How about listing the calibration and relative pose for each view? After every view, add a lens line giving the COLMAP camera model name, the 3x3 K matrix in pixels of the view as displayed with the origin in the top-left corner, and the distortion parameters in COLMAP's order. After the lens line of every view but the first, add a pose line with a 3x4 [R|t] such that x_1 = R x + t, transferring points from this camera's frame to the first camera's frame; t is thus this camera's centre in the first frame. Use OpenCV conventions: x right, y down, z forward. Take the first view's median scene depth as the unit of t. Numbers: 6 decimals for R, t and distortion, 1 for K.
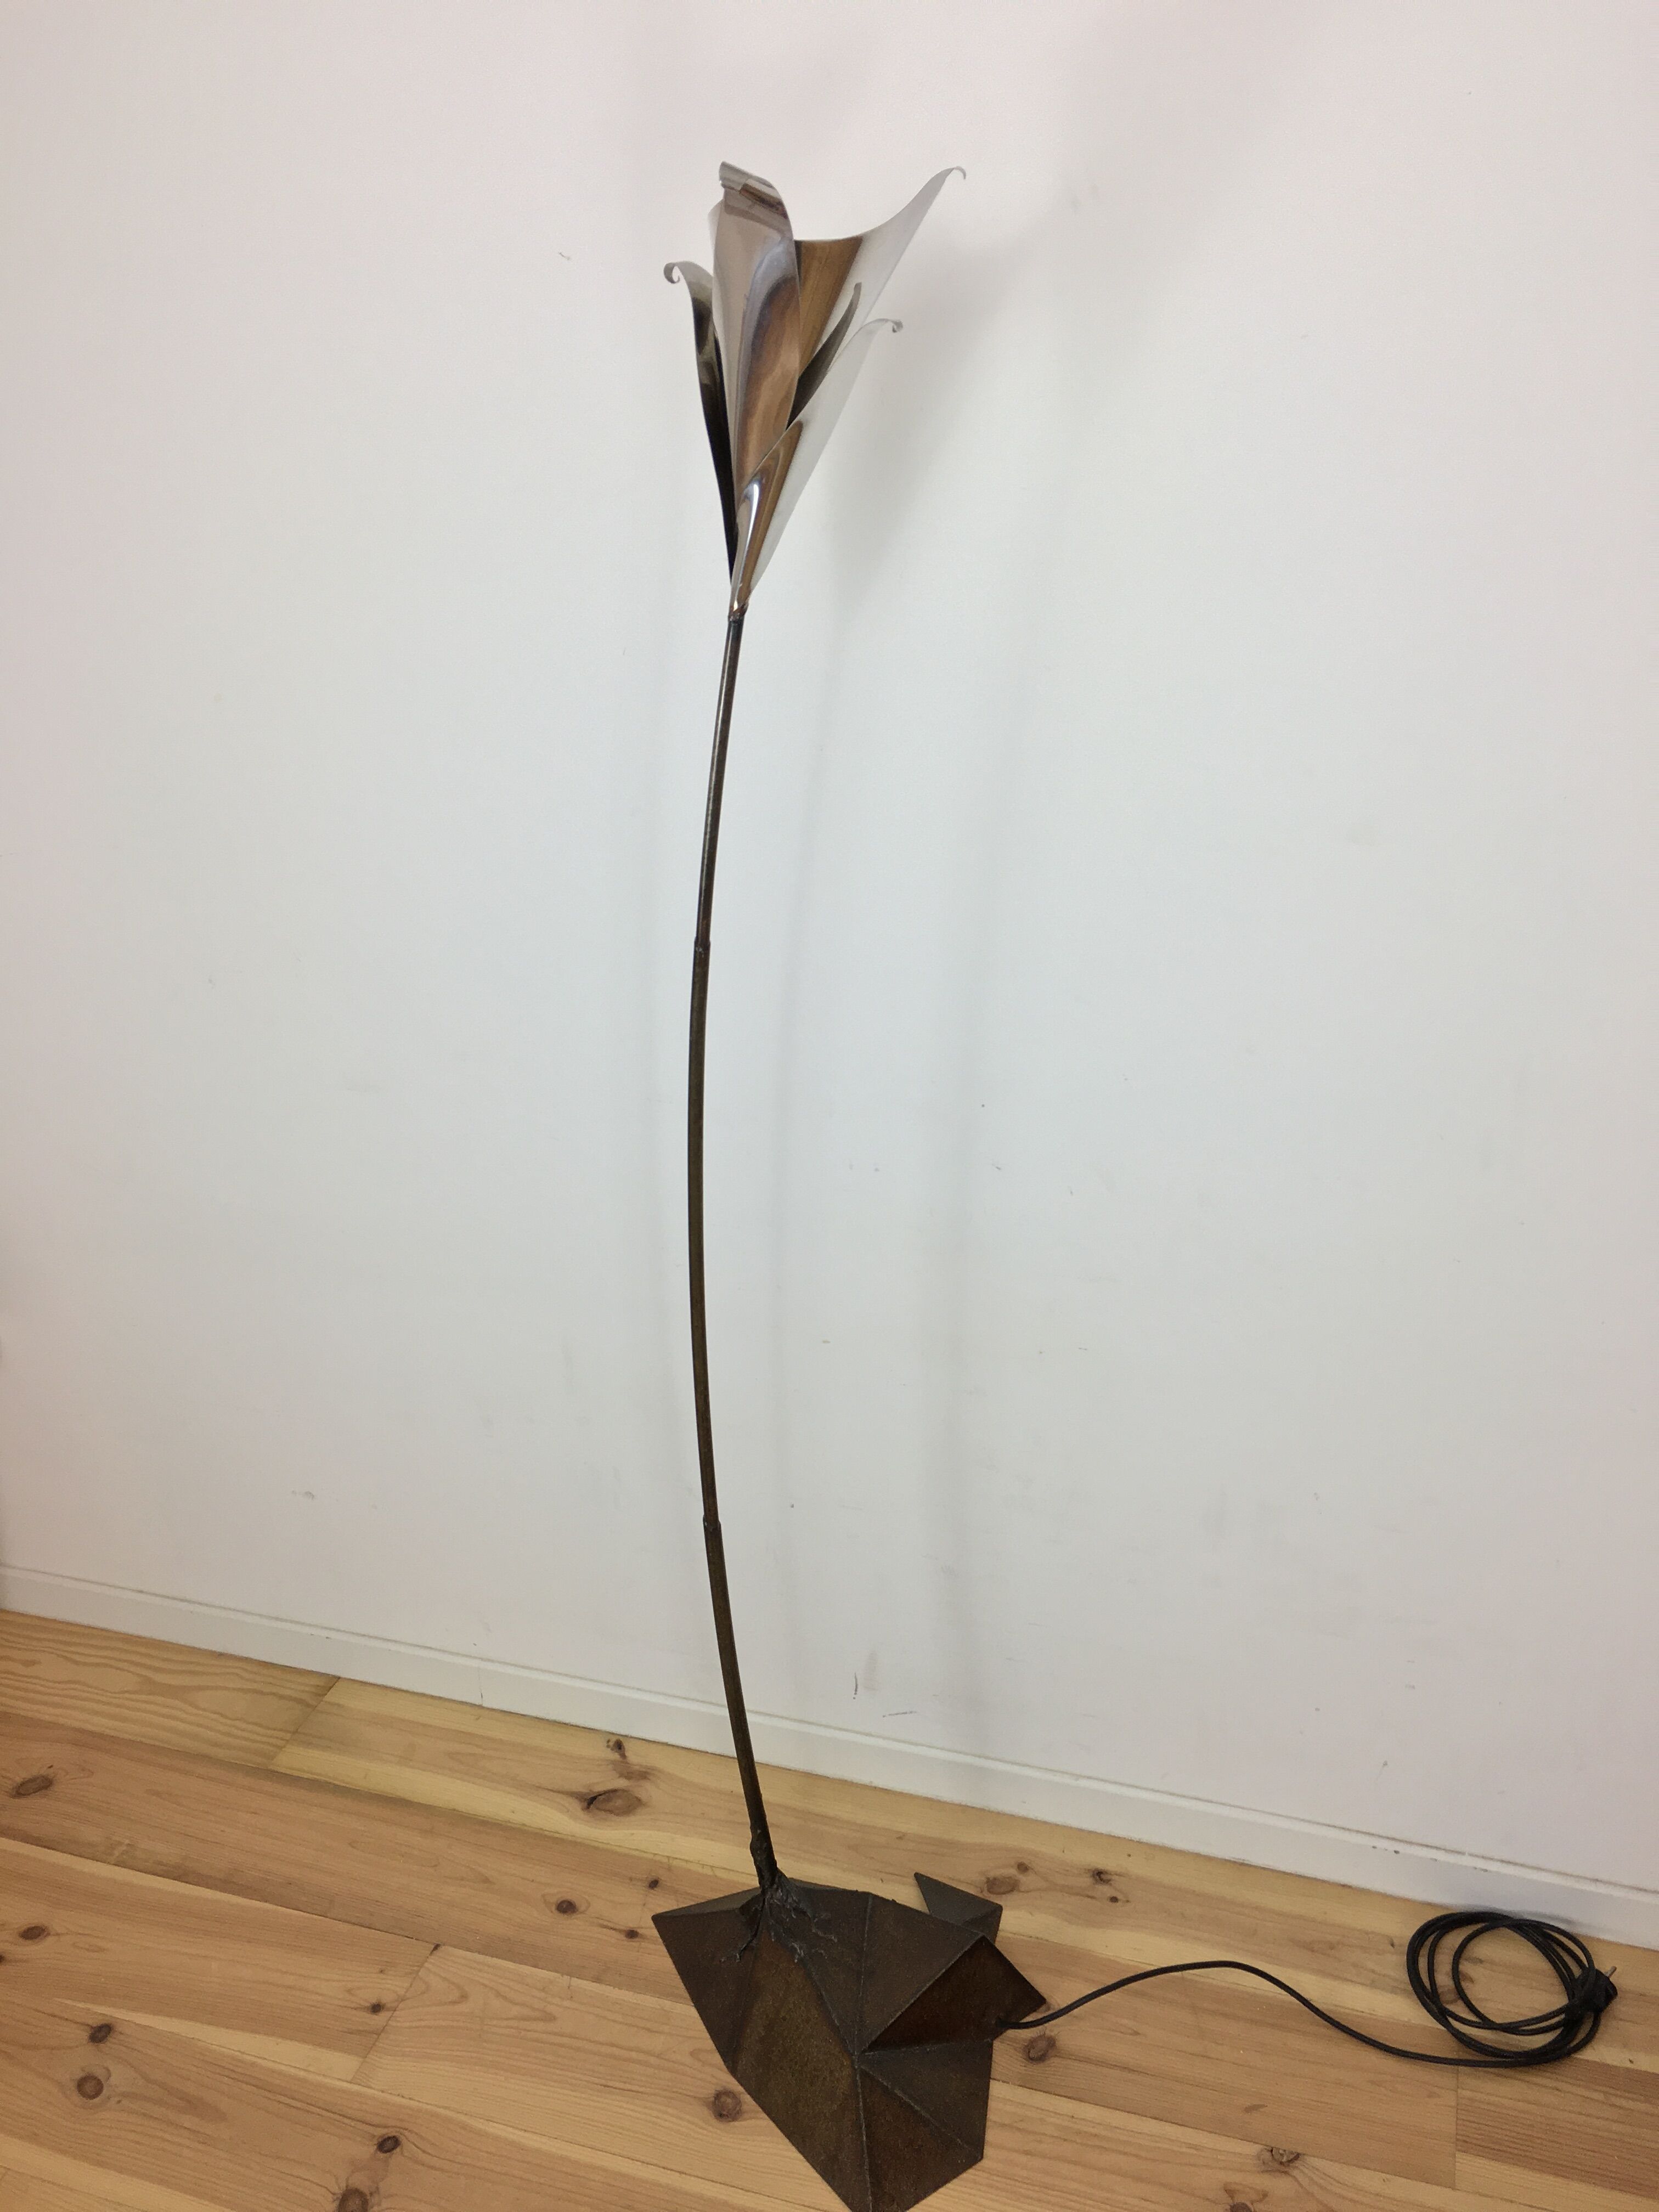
lens RADIAL K [[1834.4, 0, 829.5], [0, 1834.4, 1106.0], [0, 0, 1]] dist [-0.001558, -0.013398]
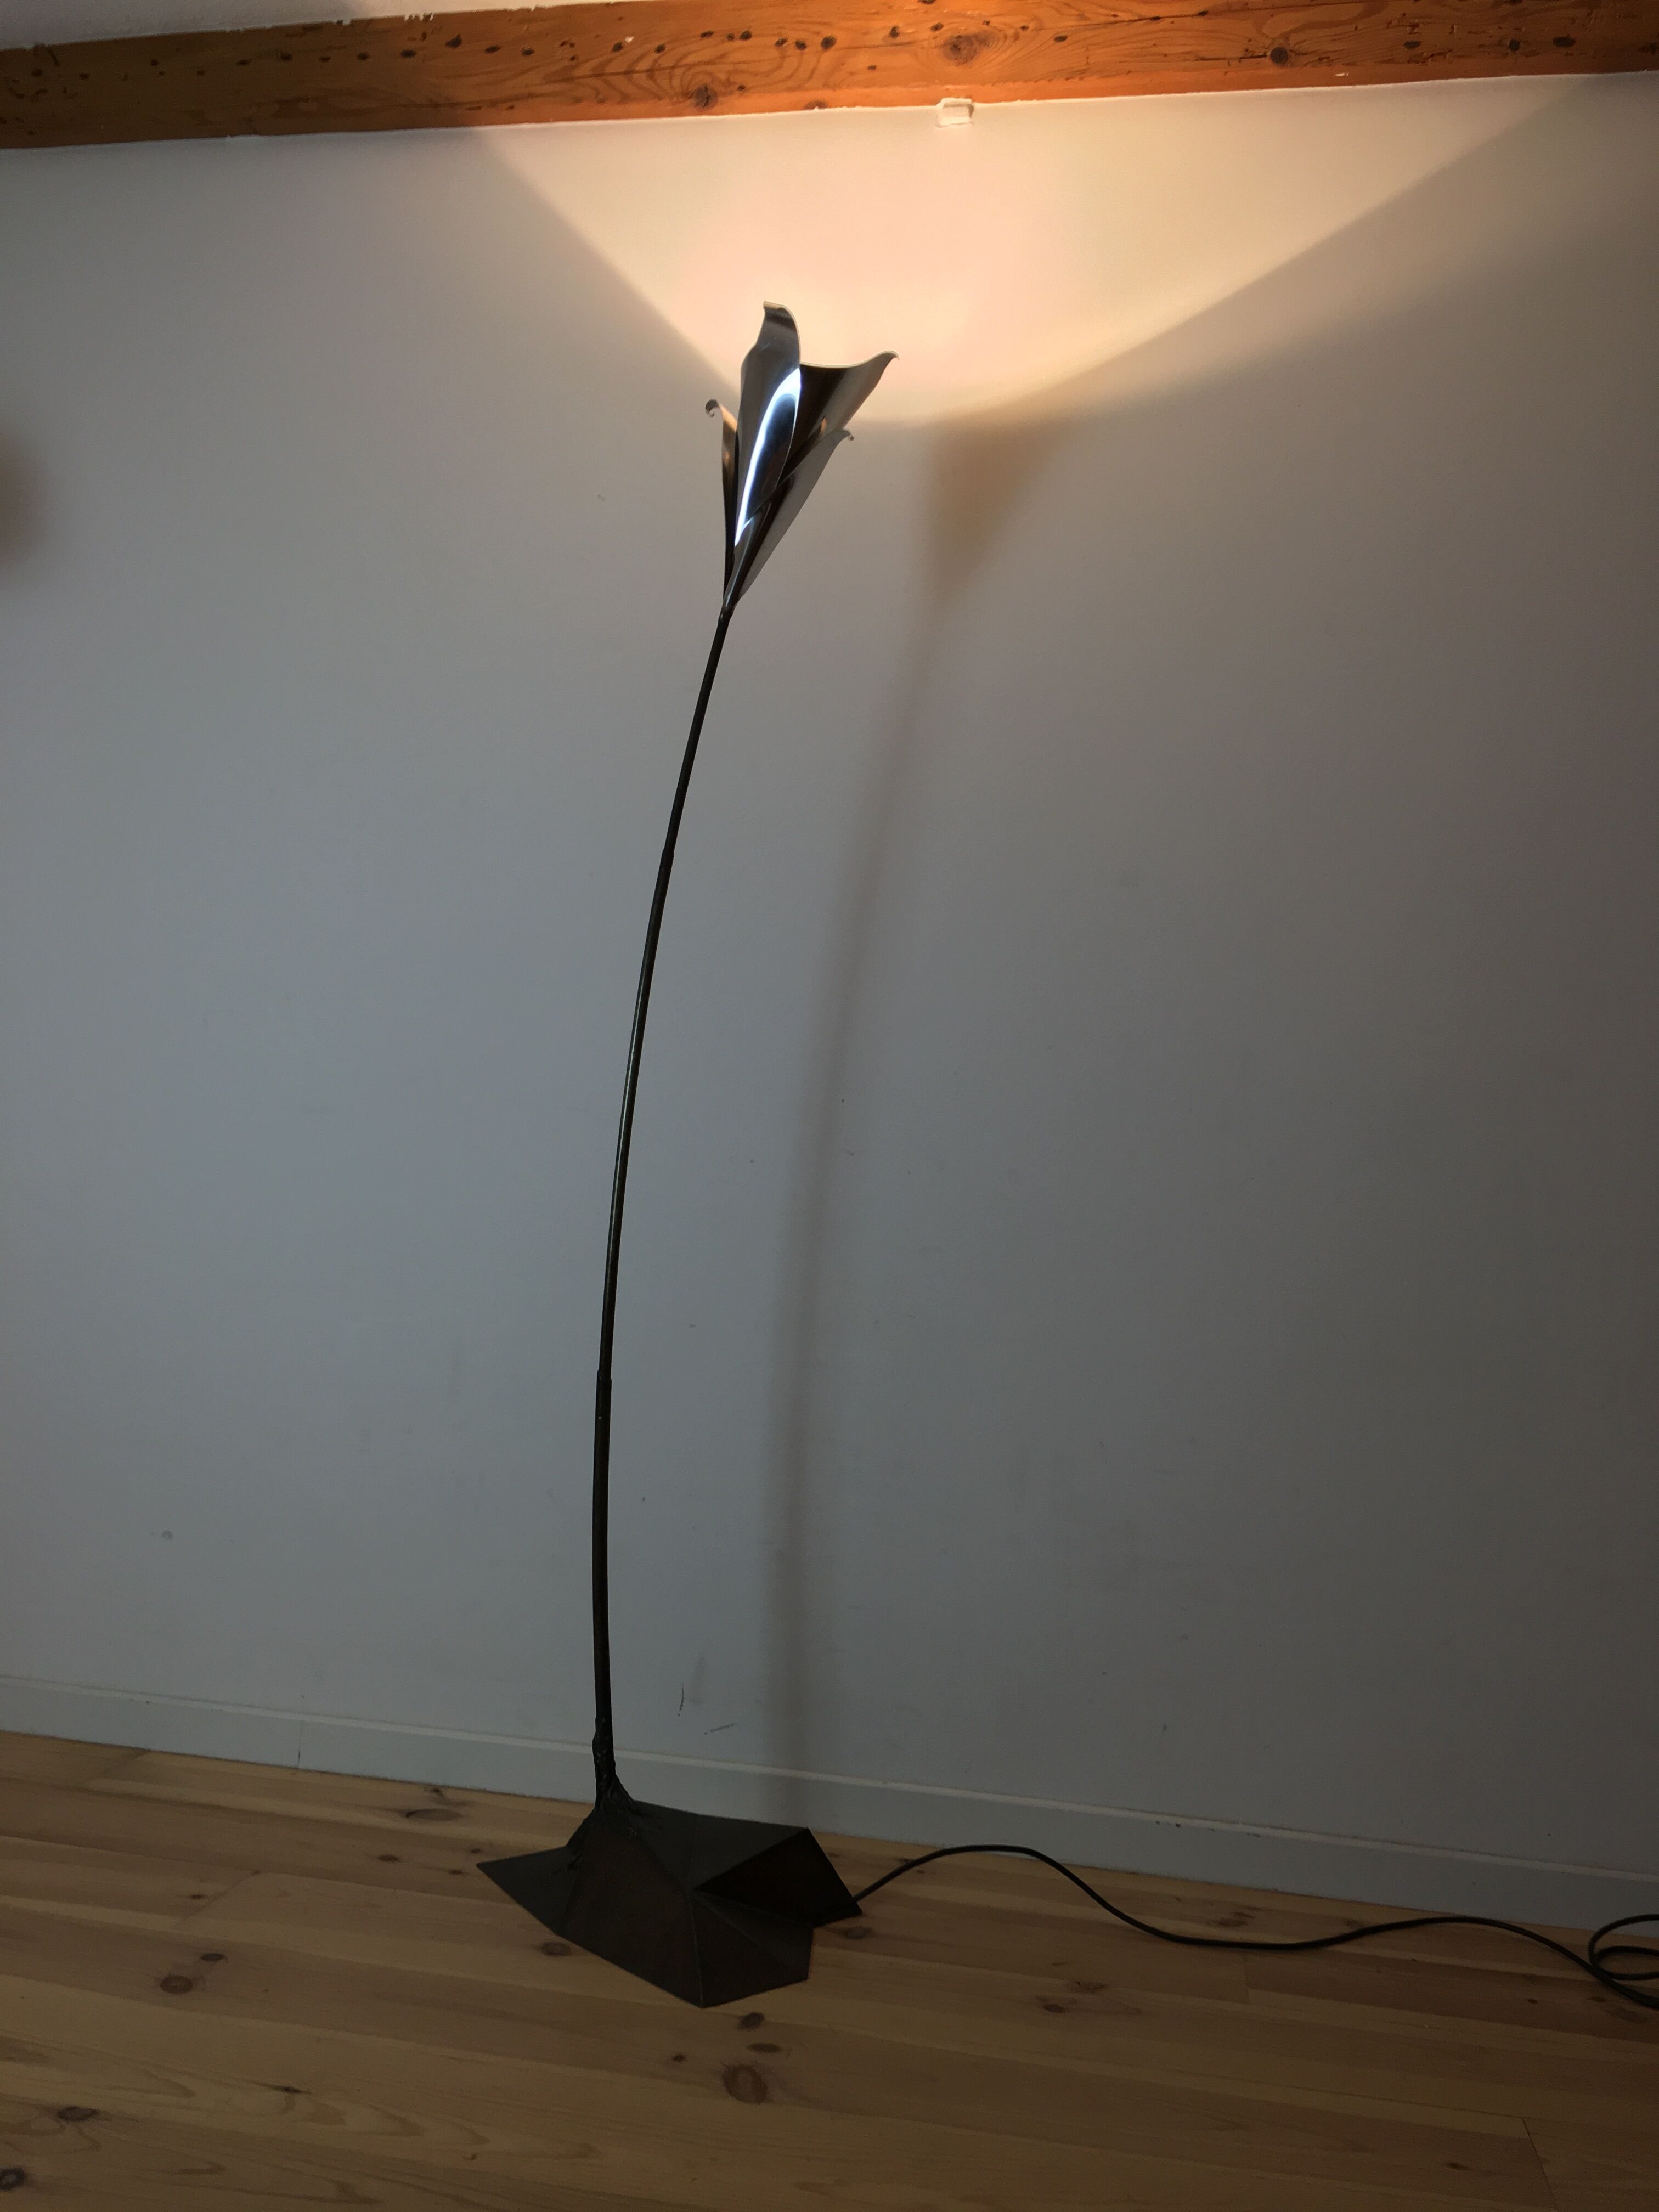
lens RADIAL K [[1834.4, 0, 829.5], [0, 1834.4, 1106.0], [0, 0, 1]] dist [-0.001558, -0.013398]
pose [[0.986796, 0.108090, 0.120621, -0.072794], [-0.043837, 0.895177, -0.443551, 0.519196], [-0.155921, 0.432407, 0.888095, -0.119912]]
